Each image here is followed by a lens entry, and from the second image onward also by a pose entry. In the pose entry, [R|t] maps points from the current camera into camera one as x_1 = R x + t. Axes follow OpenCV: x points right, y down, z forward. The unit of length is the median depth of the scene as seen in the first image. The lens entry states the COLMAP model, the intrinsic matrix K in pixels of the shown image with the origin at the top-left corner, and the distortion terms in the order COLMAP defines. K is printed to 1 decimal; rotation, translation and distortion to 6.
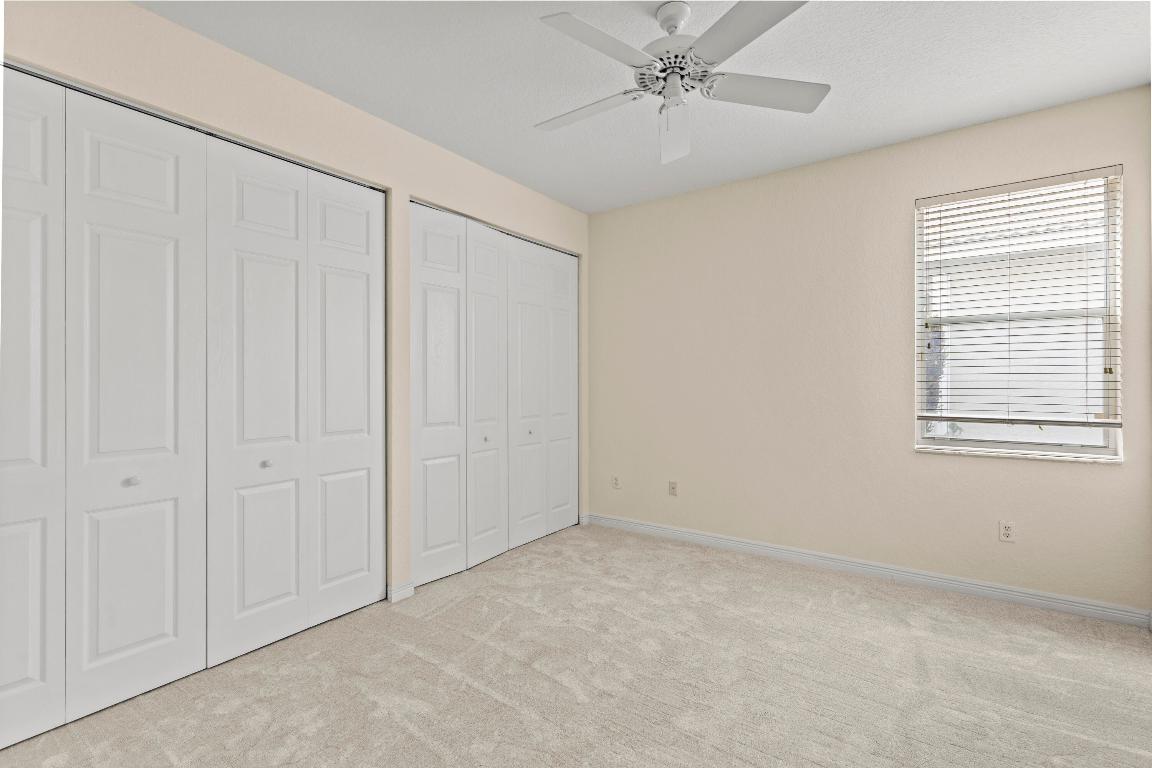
lens RADIAL K [[508.0, 0, 576.0], [0, 508.0, 384.0], [0, 0, 1]] dist [0.002780, -0.000067]
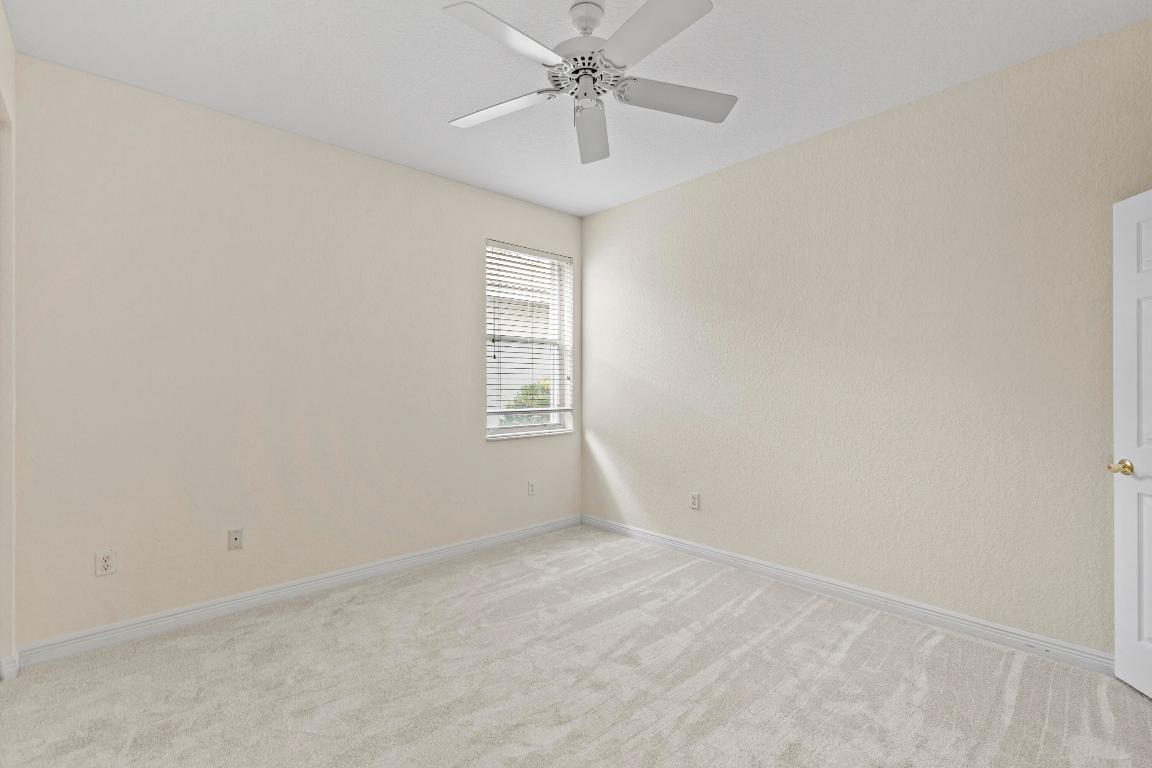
lens RADIAL K [[519.4, 0, 577.5], [0, 519.4, 386.1], [0, 0, 1]] dist [0.001775, -0.001359]
pose [[0.208557, -0.001374, 0.978009, -0.571064], [0.007011, 0.999975, -0.000090, 0.001617], [-0.977985, 0.006876, 0.208561, 0.565988]]
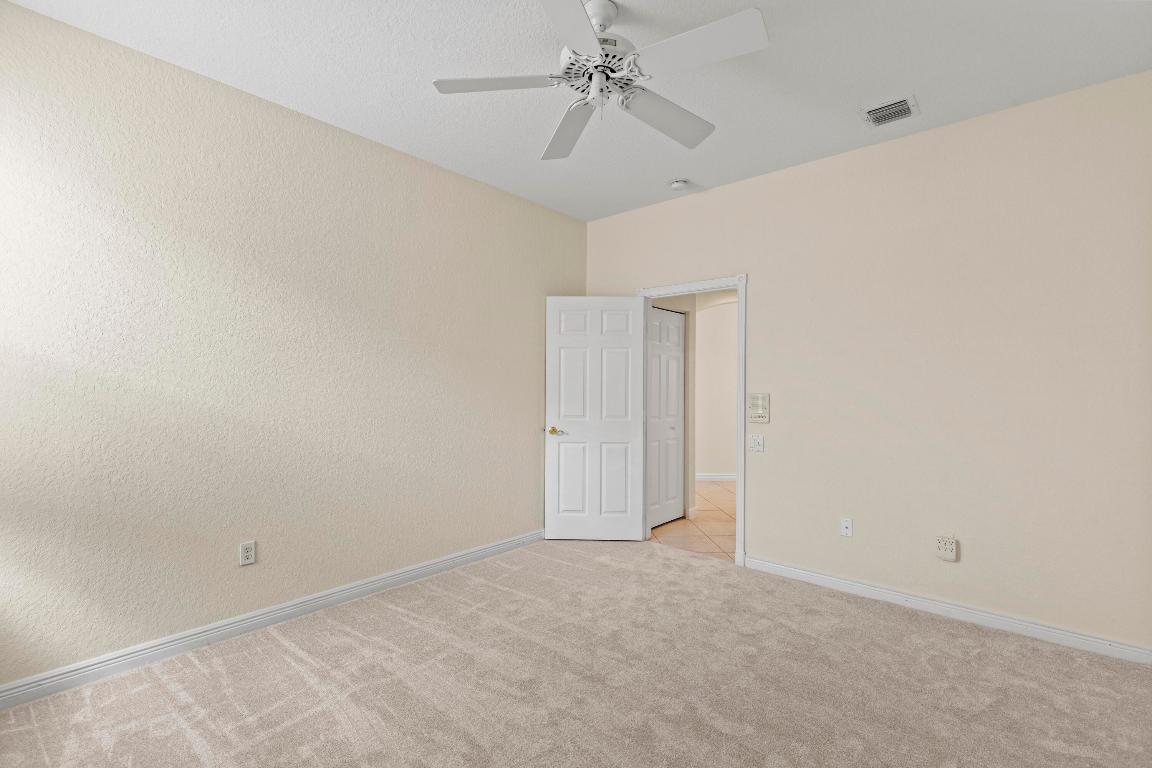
lens RADIAL K [[519.4, 0, 577.5], [0, 519.4, 386.1], [0, 0, 1]] dist [0.001775, -0.001359]
pose [[-0.995158, 0.004251, 0.098201, 0.103877], [0.004416, 0.999989, 0.001463, -0.001795], [-0.098193, 0.001890, -0.995166, 1.412916]]
